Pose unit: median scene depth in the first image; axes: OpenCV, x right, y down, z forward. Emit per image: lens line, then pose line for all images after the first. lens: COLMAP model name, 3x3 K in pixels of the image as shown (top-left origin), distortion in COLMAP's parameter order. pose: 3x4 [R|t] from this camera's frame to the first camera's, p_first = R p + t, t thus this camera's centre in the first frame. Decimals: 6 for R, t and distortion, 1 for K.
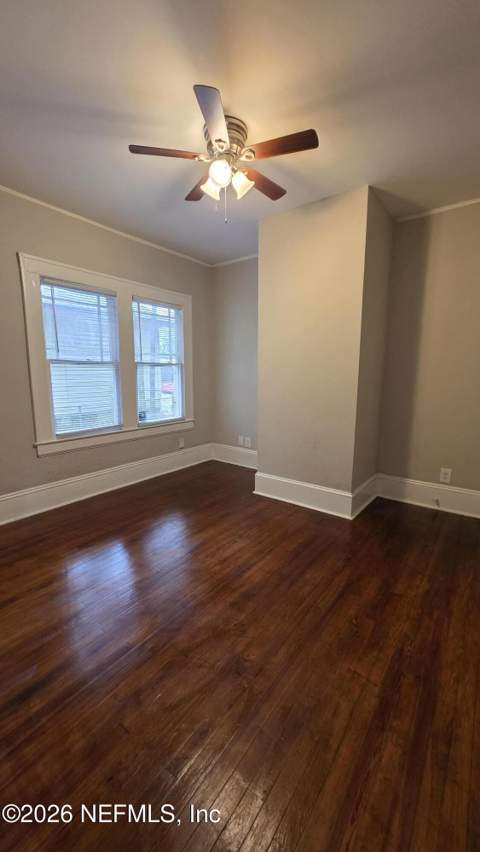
lens RADIAL K [[342.5, 0, 242.0], [0, 342.5, 430.0], [0, 0, 1]] dist [-0.001751, 0.000079]
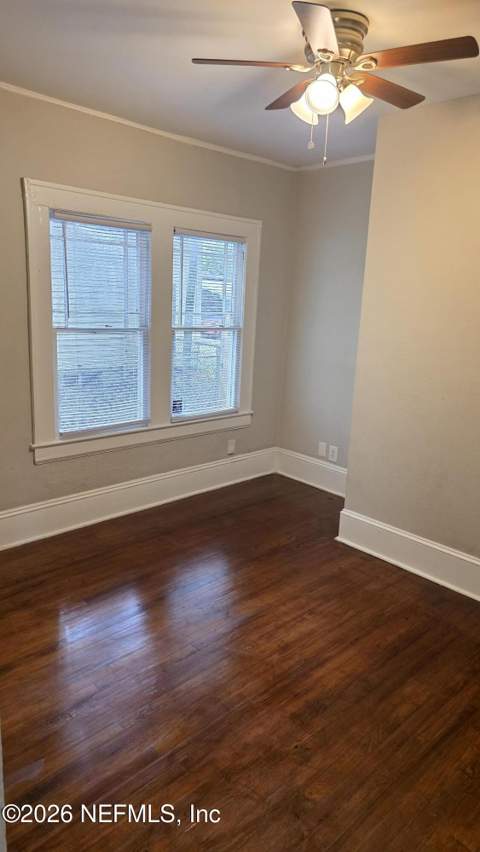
lens RADIAL K [[575.0, 0, 235.0], [0, 575.0, 423.6], [0, 0, 1]] dist [0.058754, -0.047318]
pose [[0.985318, 0.074576, -0.153581, -0.005410], [-0.066217, 0.996068, 0.058846, -0.115725], [0.157366, -0.047812, 0.986382, -0.134467]]
